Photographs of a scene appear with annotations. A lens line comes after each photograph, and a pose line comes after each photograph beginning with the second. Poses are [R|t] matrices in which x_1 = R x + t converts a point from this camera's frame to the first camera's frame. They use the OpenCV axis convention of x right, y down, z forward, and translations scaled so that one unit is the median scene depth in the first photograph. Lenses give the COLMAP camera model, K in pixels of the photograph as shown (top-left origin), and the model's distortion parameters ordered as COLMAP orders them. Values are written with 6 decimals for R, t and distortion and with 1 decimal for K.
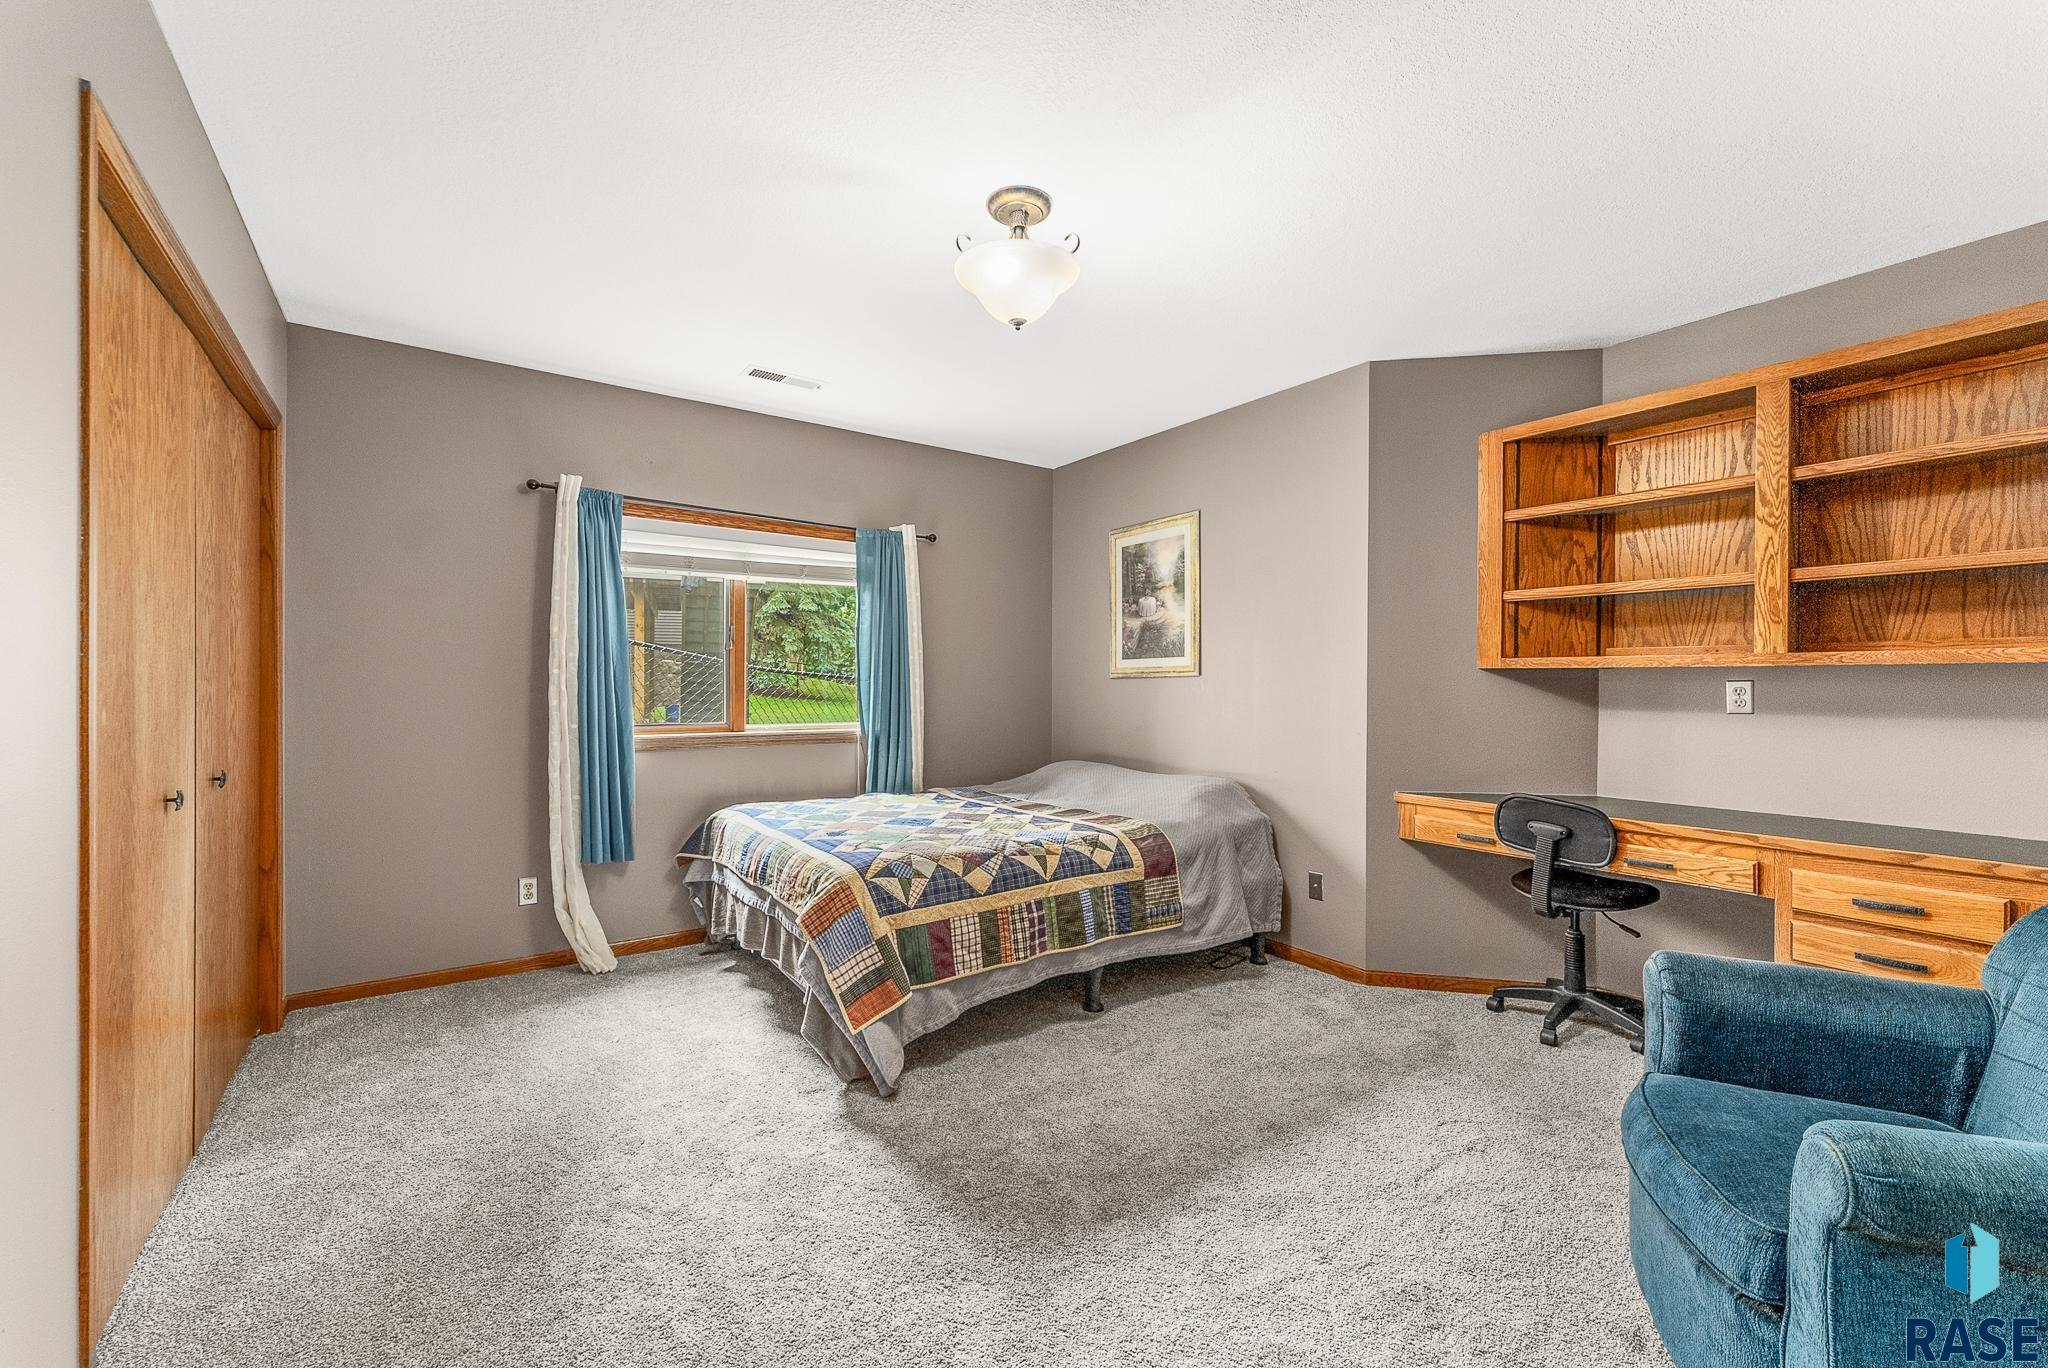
lens RADIAL K [[834.9, 0, 1024.0], [0, 834.9, 684.0], [0, 0, 1]] dist [0.000449, 0.000064]
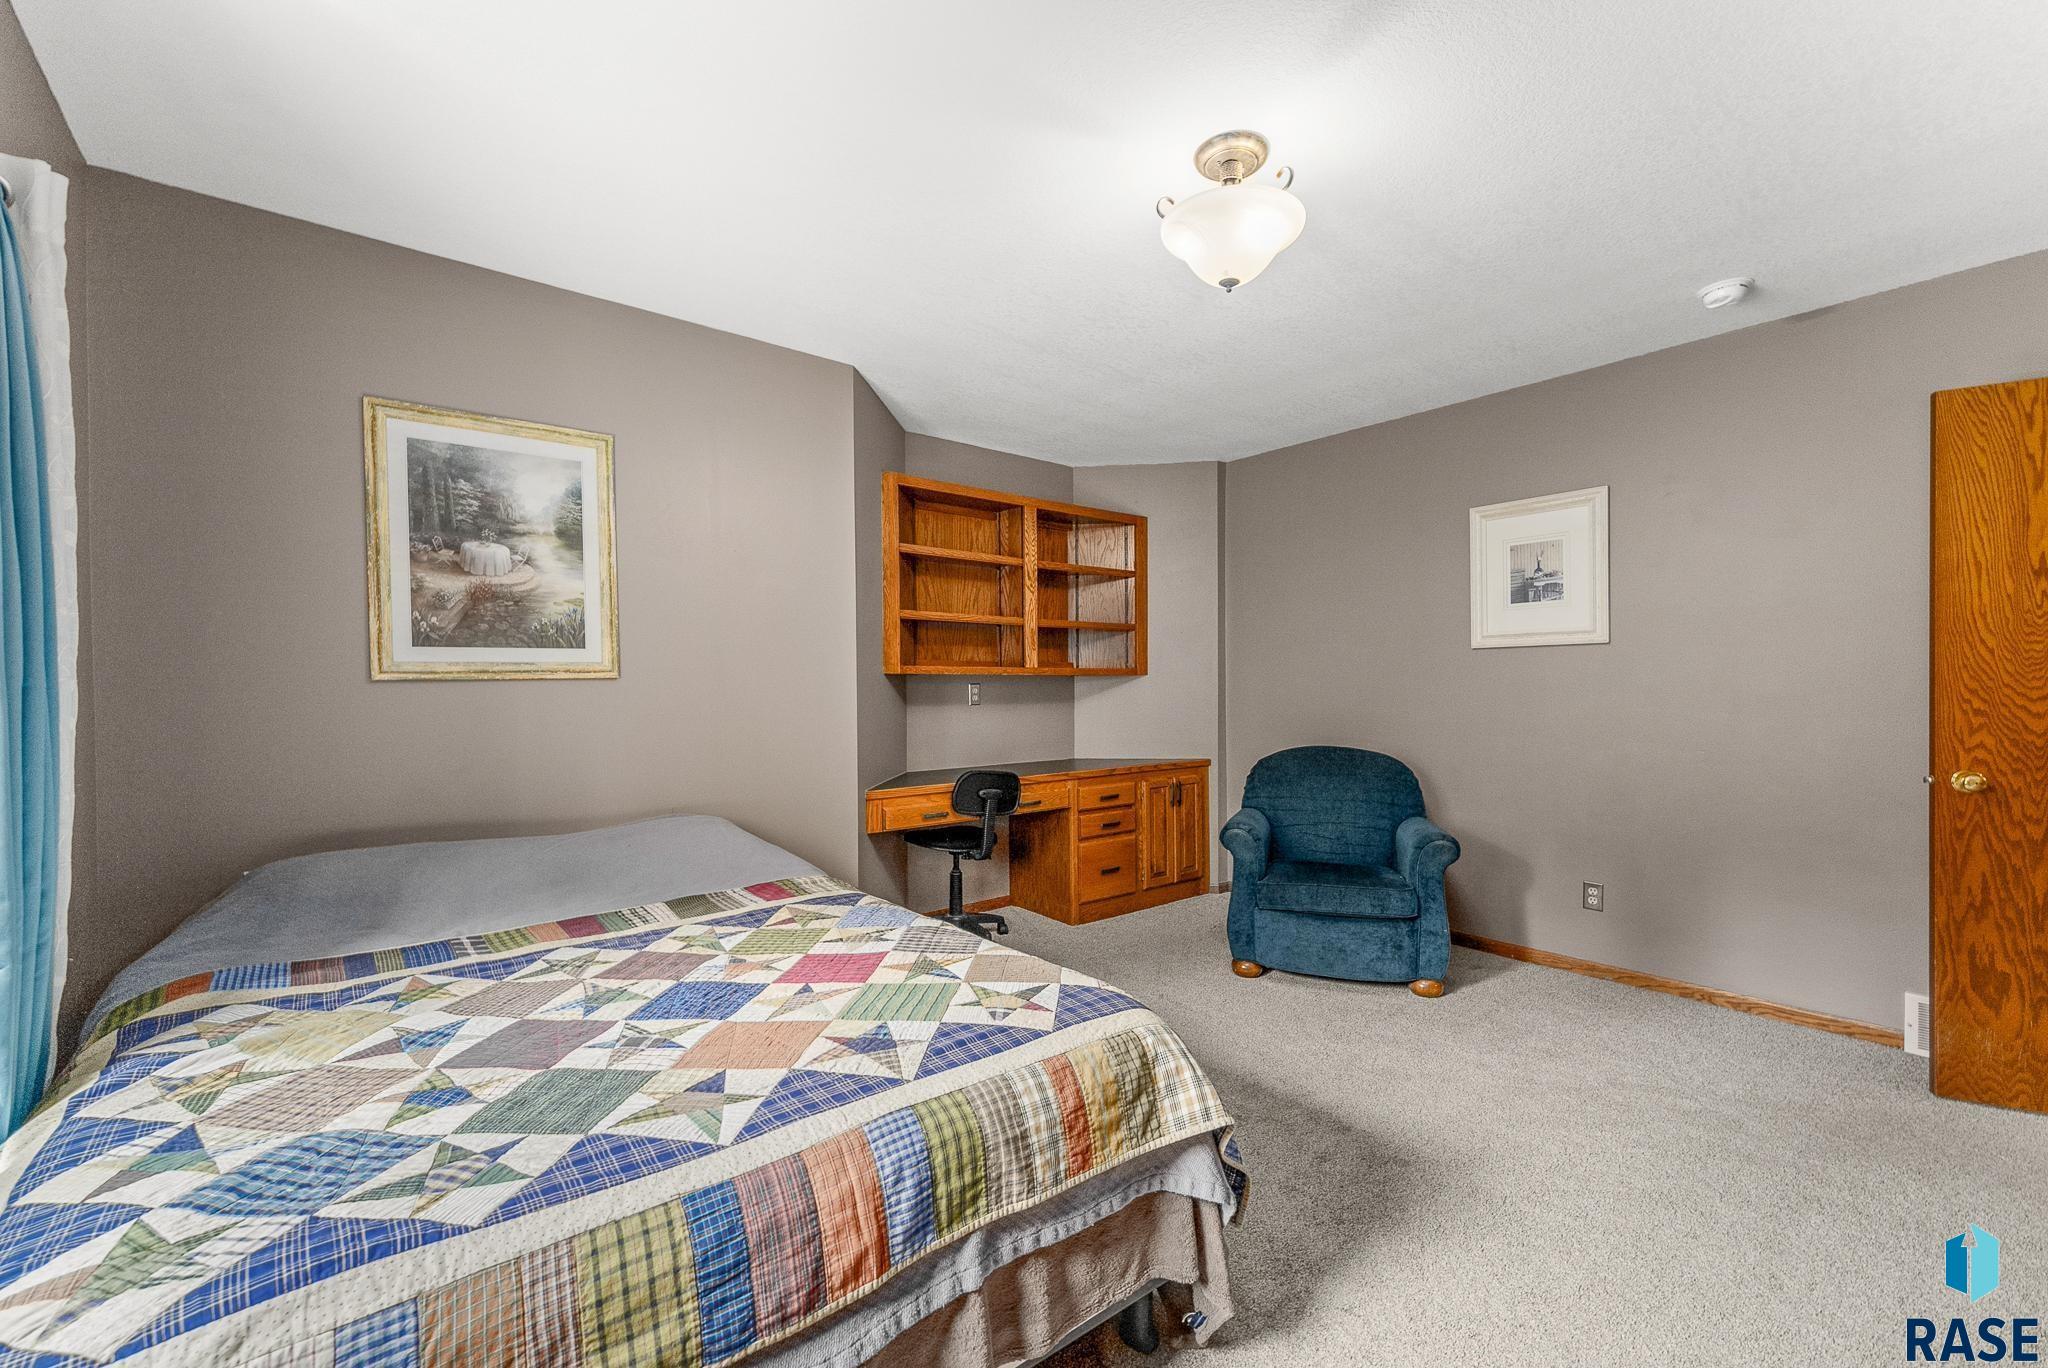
lens RADIAL K [[834.9, 0, 1024.0], [0, 834.9, 684.0], [0, 0, 1]] dist [0.000449, 0.000064]
pose [[-0.062931, -0.003106, 0.998013, -0.663008], [0.006304, 0.999974, 0.003509, -0.006804], [-0.997998, 0.006512, -0.062910, 0.950882]]
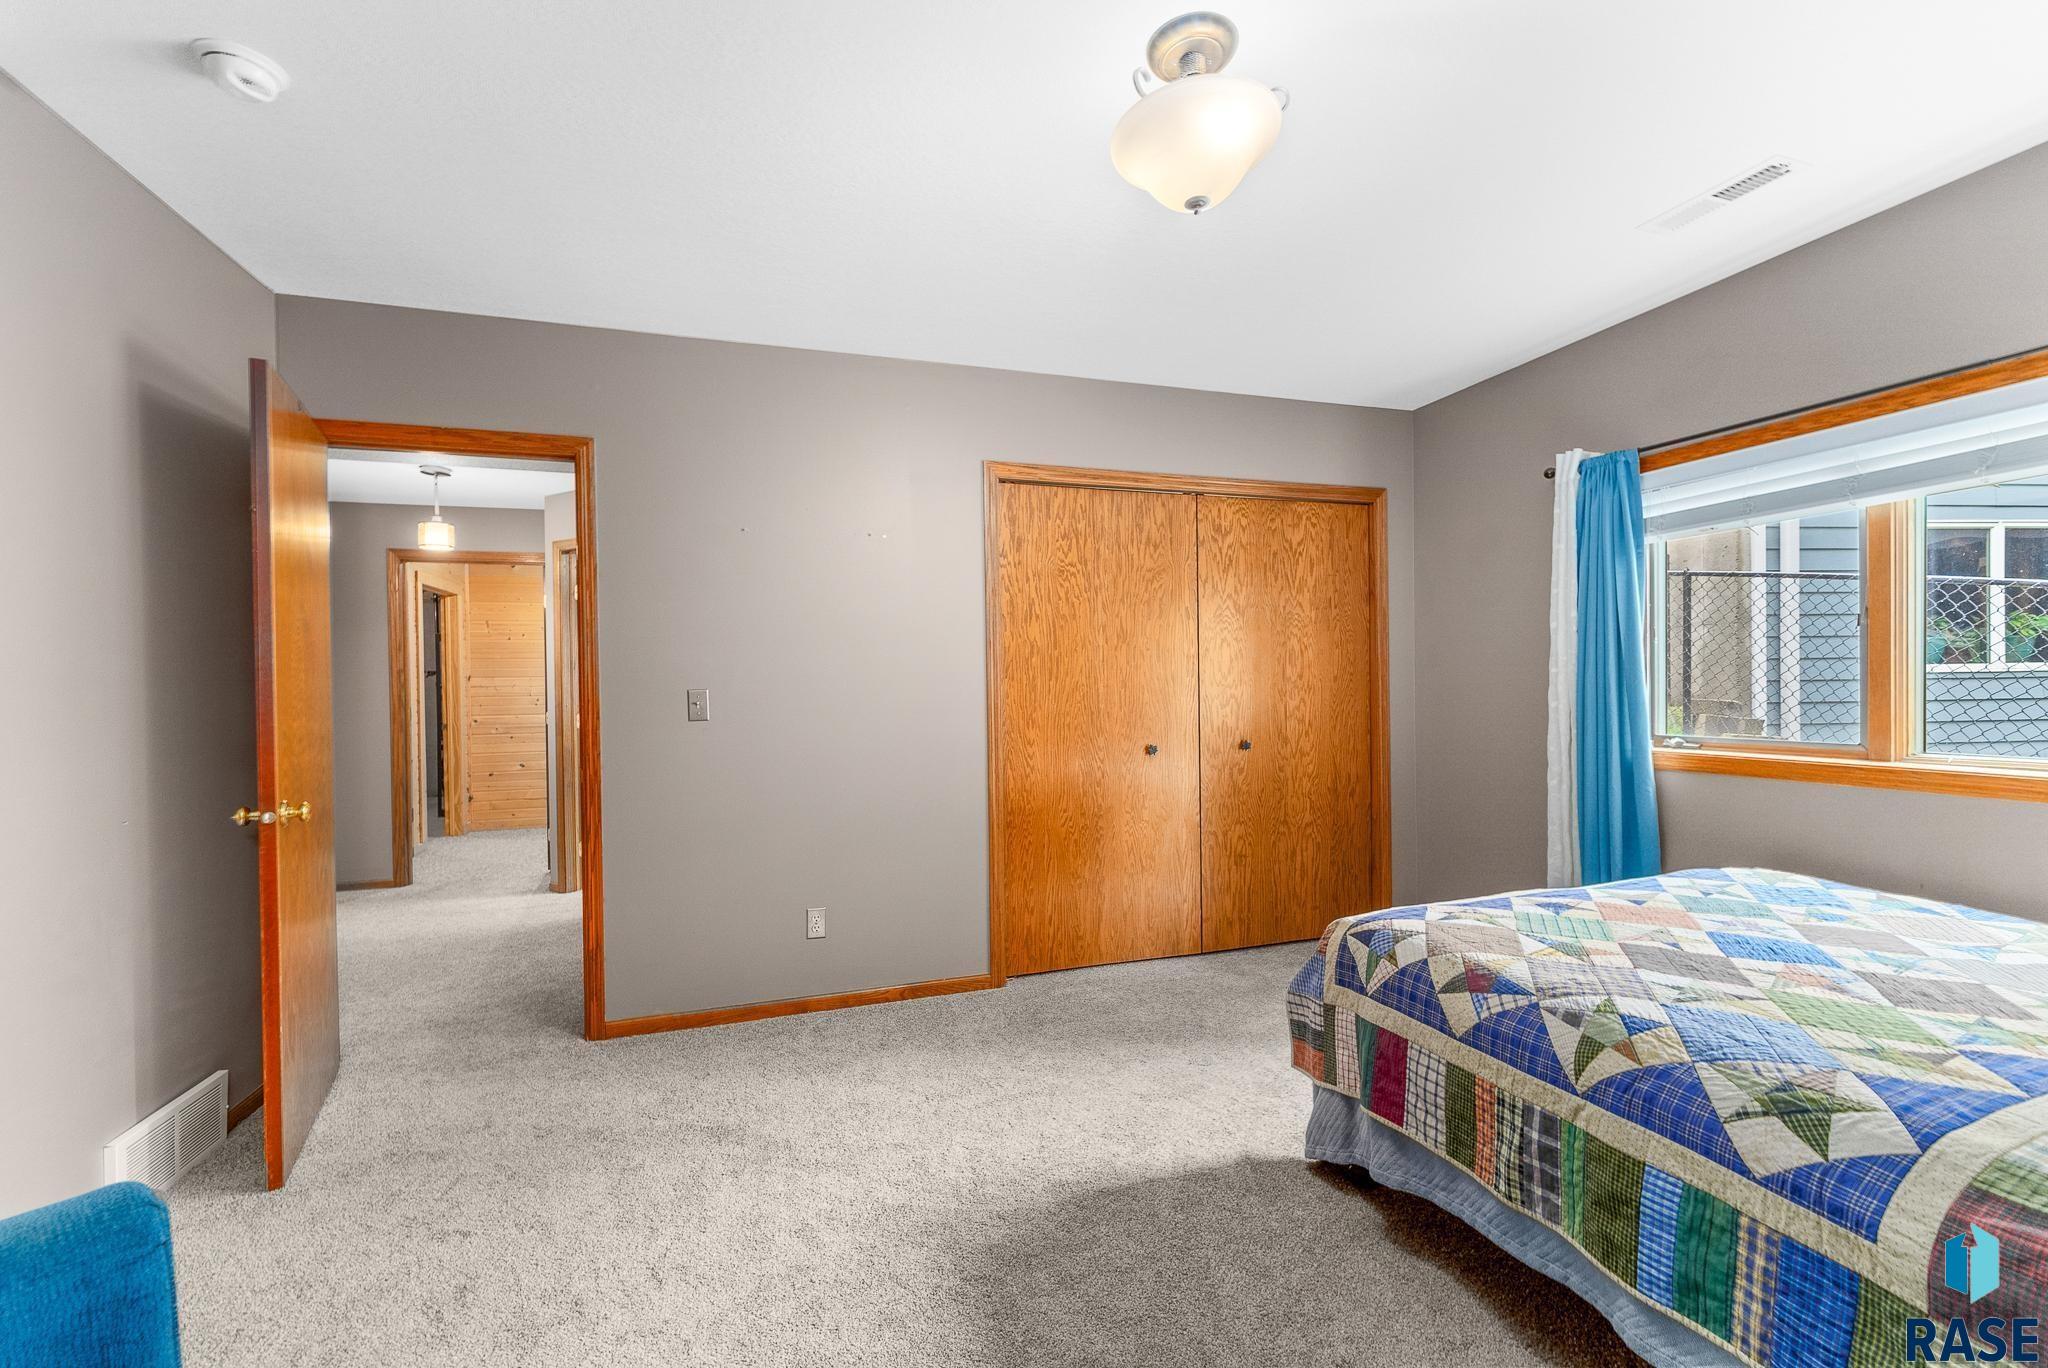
lens RADIAL K [[834.9, 0, 1024.0], [0, 834.9, 684.0], [0, 0, 1]] dist [0.000449, 0.000064]
pose [[-0.302136, -0.000152, -0.953265, 0.558153], [0.013047, 0.999906, -0.004295, -0.003594], [0.953175, -0.013735, -0.302106, 0.799175]]
